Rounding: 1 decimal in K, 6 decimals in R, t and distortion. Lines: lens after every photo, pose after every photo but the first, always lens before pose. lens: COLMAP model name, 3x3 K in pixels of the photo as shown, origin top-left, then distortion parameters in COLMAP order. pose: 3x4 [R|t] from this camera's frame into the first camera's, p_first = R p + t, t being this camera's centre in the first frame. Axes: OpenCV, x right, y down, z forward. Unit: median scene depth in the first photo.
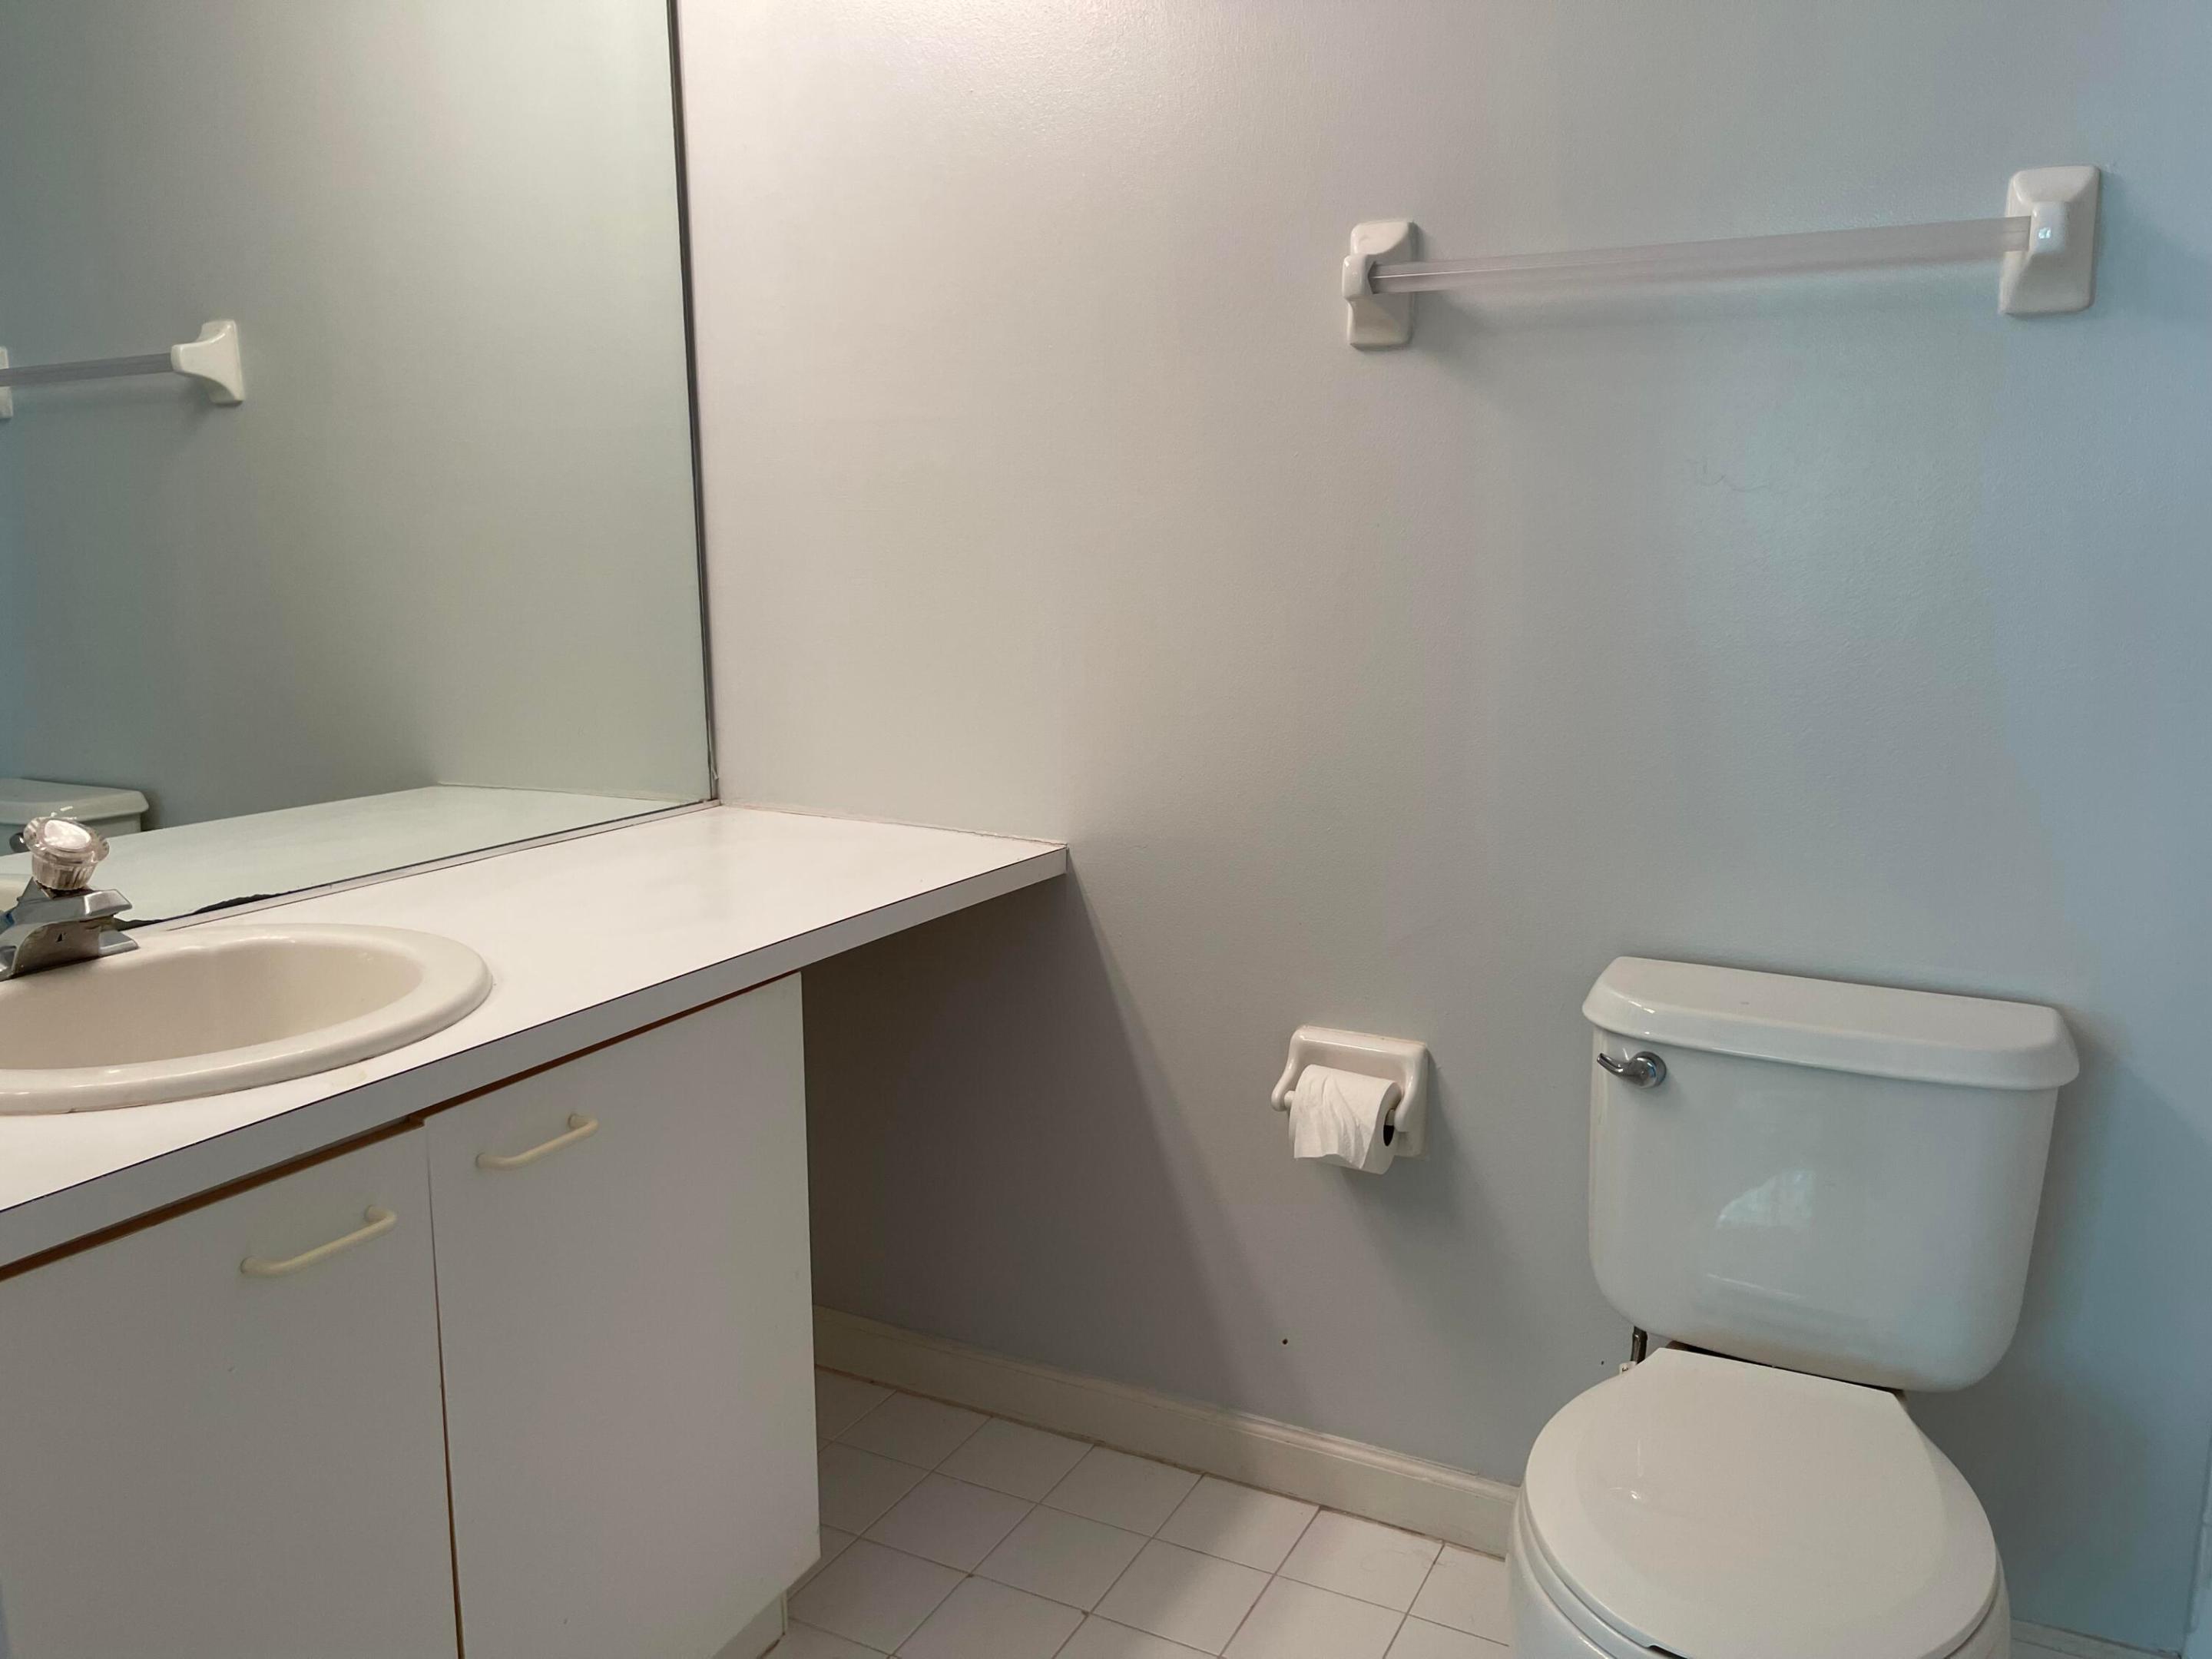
lens RADIAL K [[1685.1, 0, 1106.0], [0, 1685.1, 829.5], [0, 0, 1]] dist [0.089867, -0.094000]
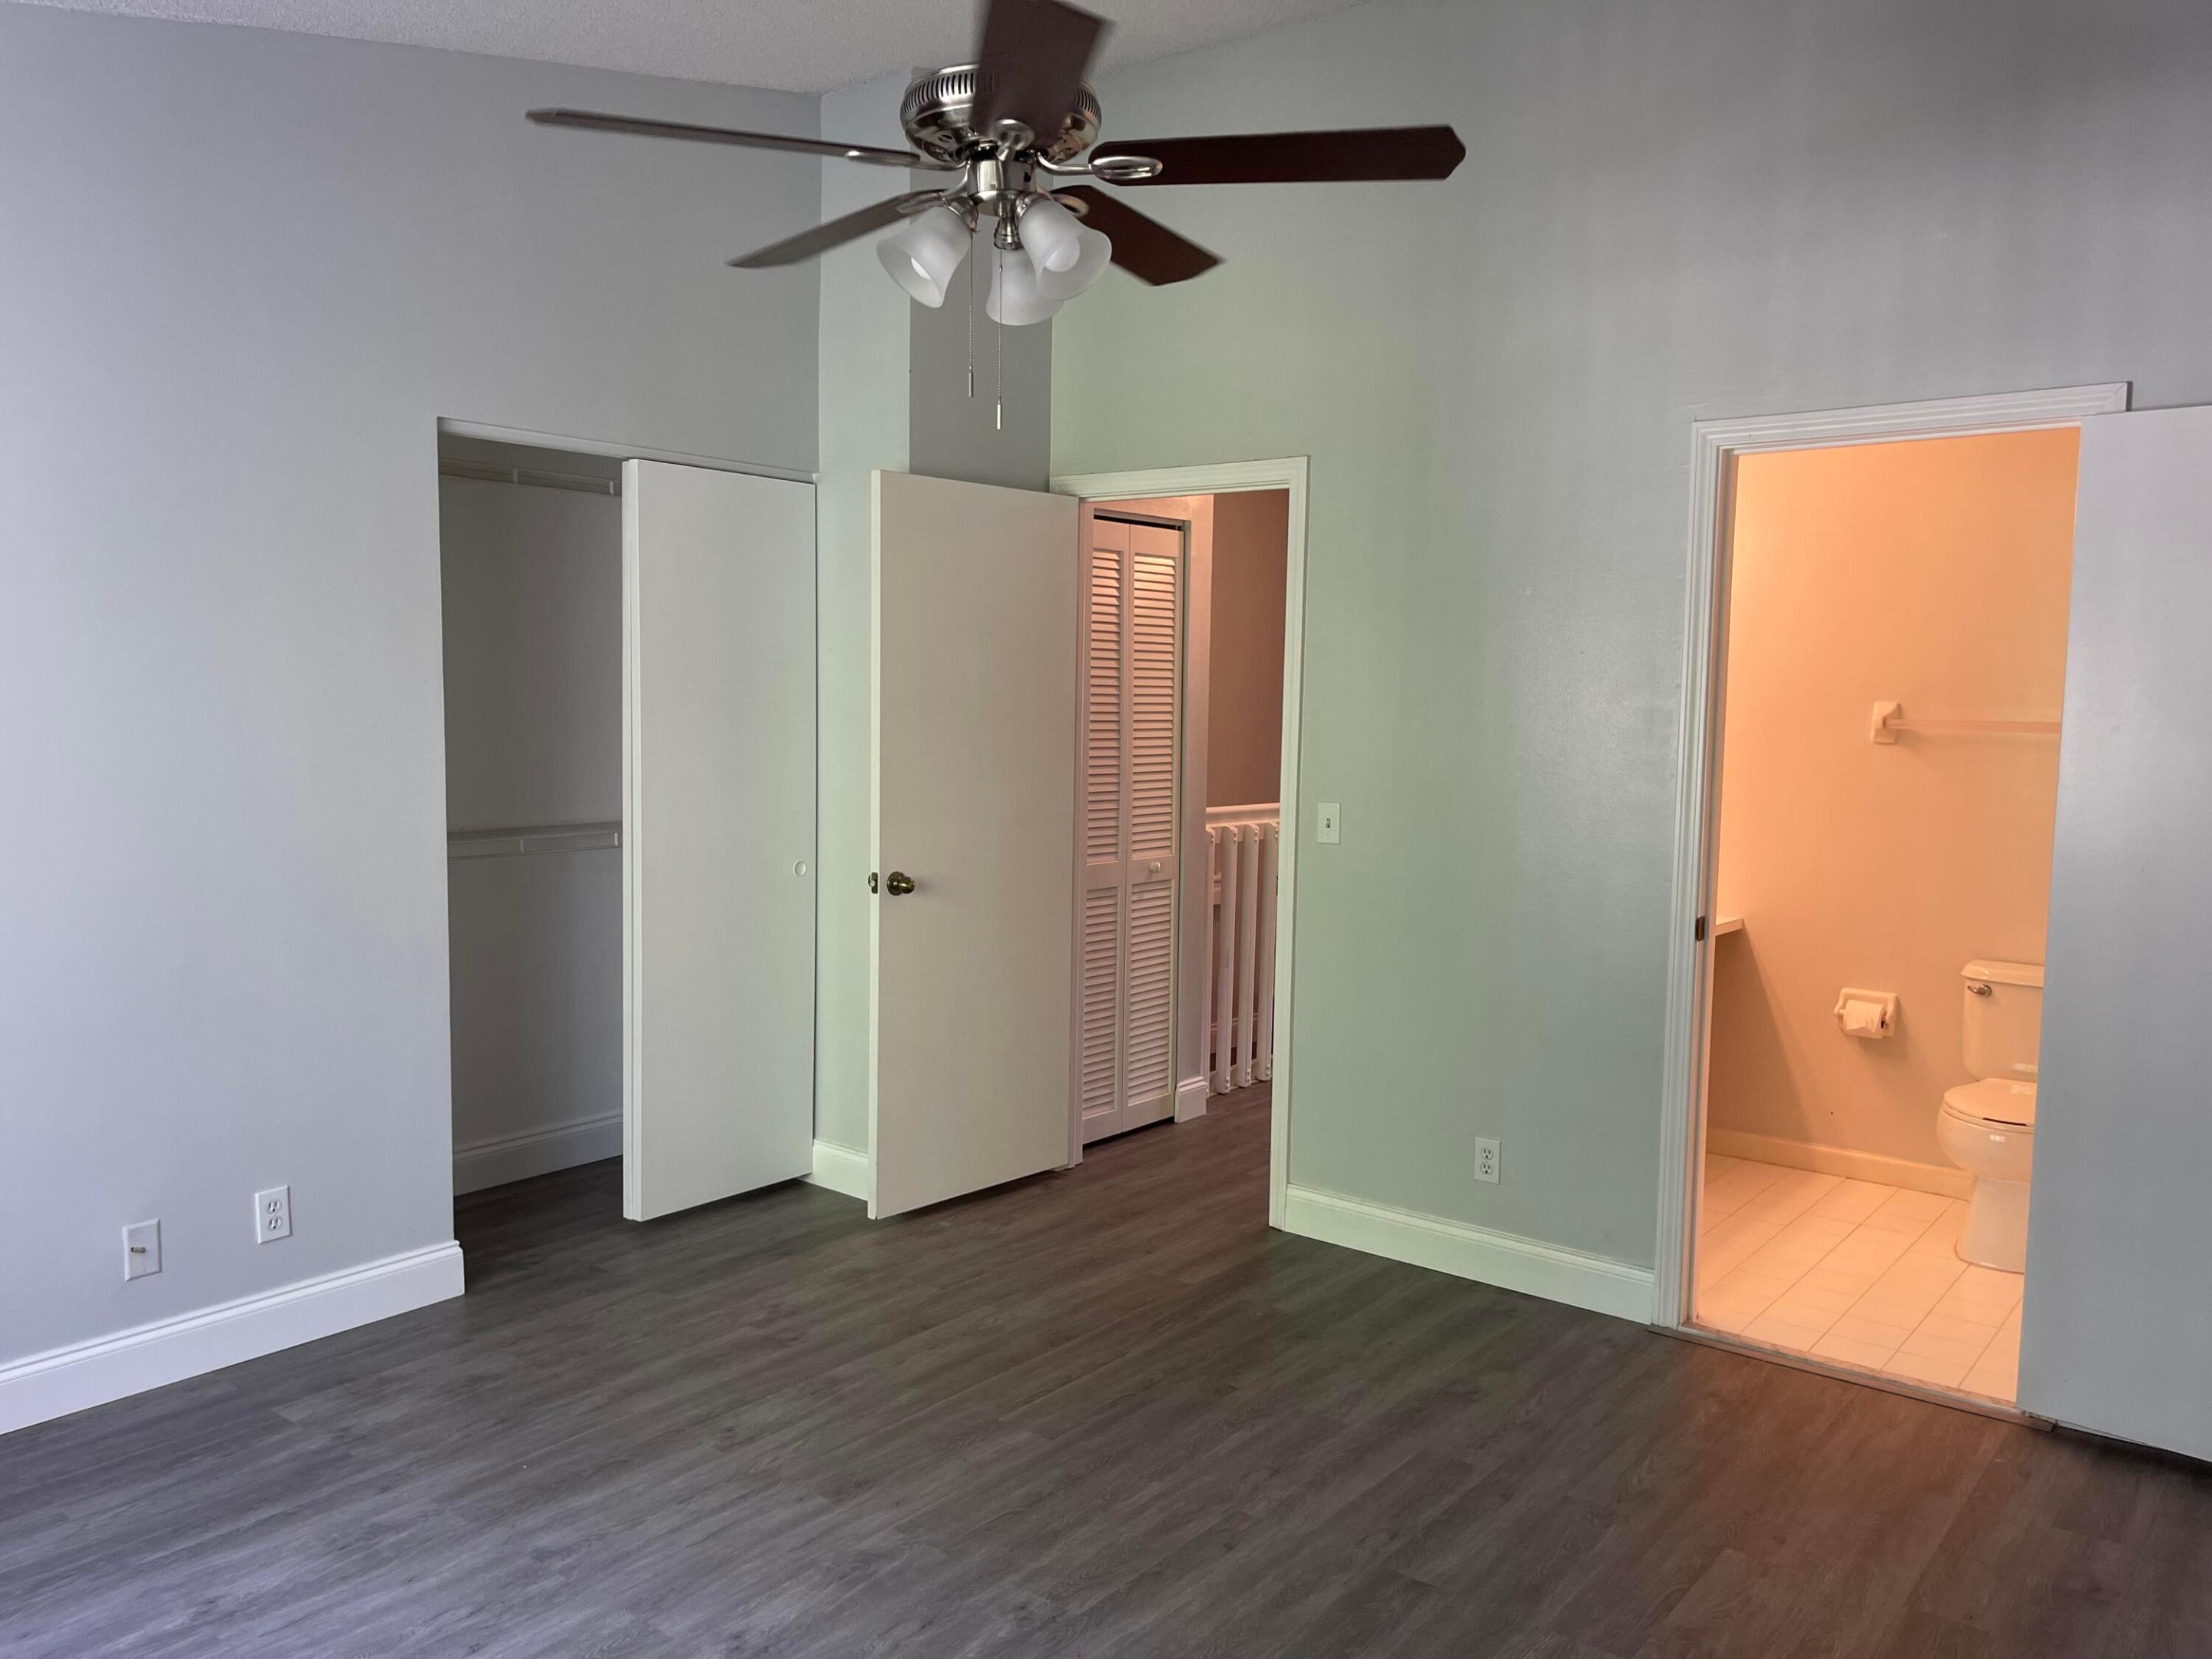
lens RADIAL K [[1685.1, 0, 1106.0], [0, 1685.1, 829.5], [0, 0, 1]] dist [0.089867, -0.094000]
pose [[0.983953, 0.037331, -0.174479, -0.588846], [-0.054275, 0.994151, -0.093368, 0.190205], [0.169973, 0.101339, 0.980224, -1.925539]]
